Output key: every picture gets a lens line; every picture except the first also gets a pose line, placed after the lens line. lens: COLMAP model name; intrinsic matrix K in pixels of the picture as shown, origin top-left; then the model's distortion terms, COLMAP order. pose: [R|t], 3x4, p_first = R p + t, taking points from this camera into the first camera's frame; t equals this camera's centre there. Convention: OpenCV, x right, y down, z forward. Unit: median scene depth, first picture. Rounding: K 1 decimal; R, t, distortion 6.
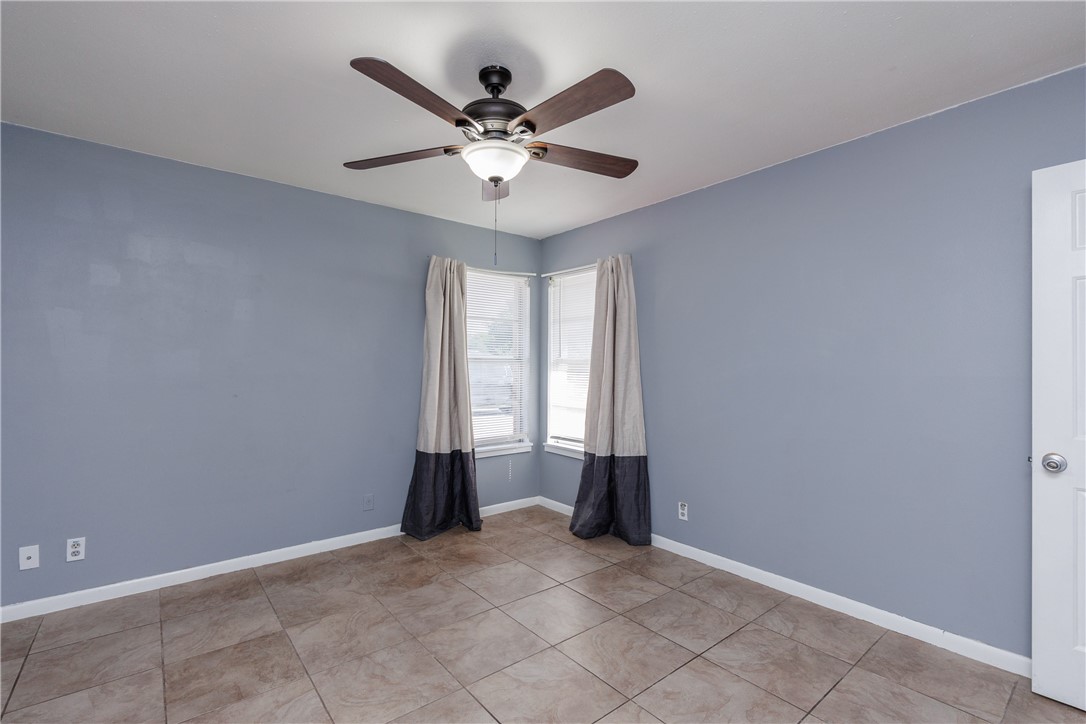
lens RADIAL K [[484.3, 0, 548.3], [0, 484.3, 365.0], [0, 0, 1]] dist [-0.001724, -0.001072]
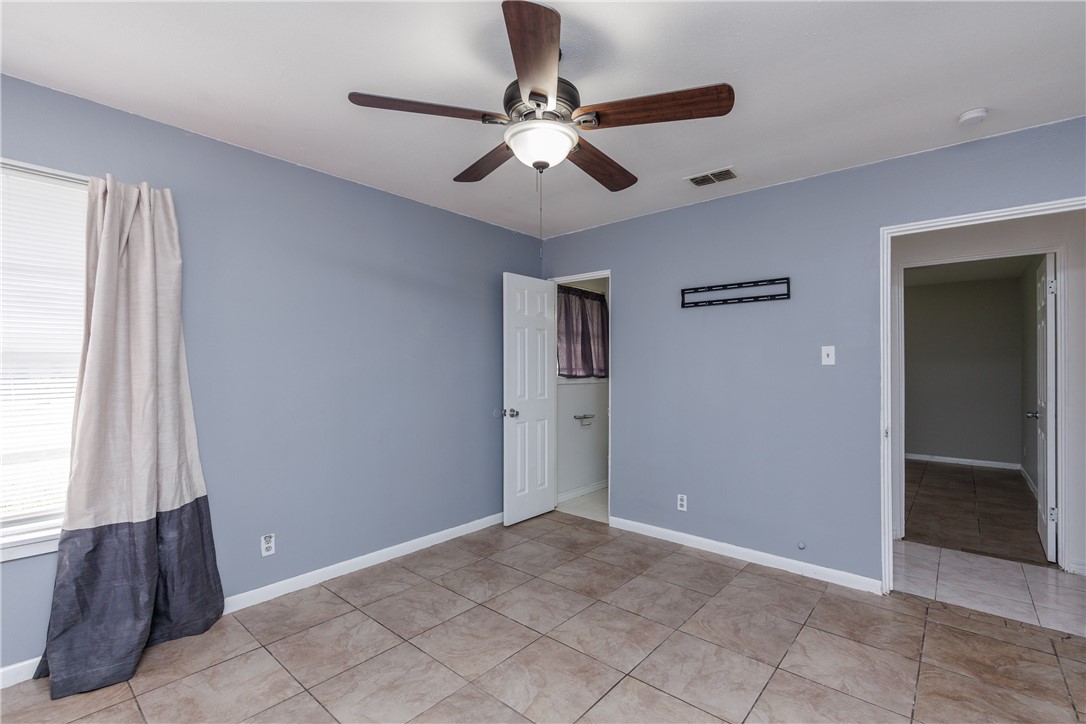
lens RADIAL K [[484.3, 0, 541.3], [0, 484.3, 362.5], [0, 0, 1]] dist [-0.001724, -0.001072]
pose [[-0.164778, 0.005148, 0.986317, -0.940990], [-0.010406, 0.999922, -0.006957, -0.005770], [-0.986276, -0.011410, -0.164711, 1.072624]]
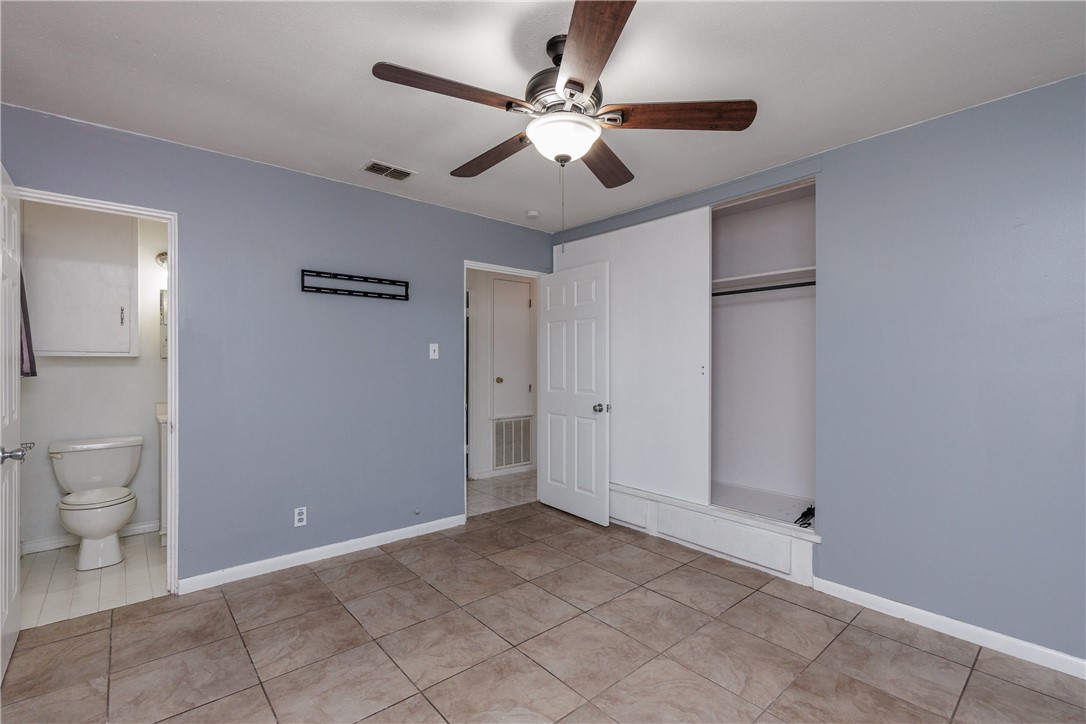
lens RADIAL K [[484.3, 0, 542.2], [0, 484.3, 361.7], [0, 0, 1]] dist [-0.001724, -0.001072]
pose [[-0.999654, -0.009769, -0.024421, -0.048294], [-0.009564, 0.999918, -0.008520, 0.004509], [0.024502, -0.008284, -0.999665, 1.778119]]
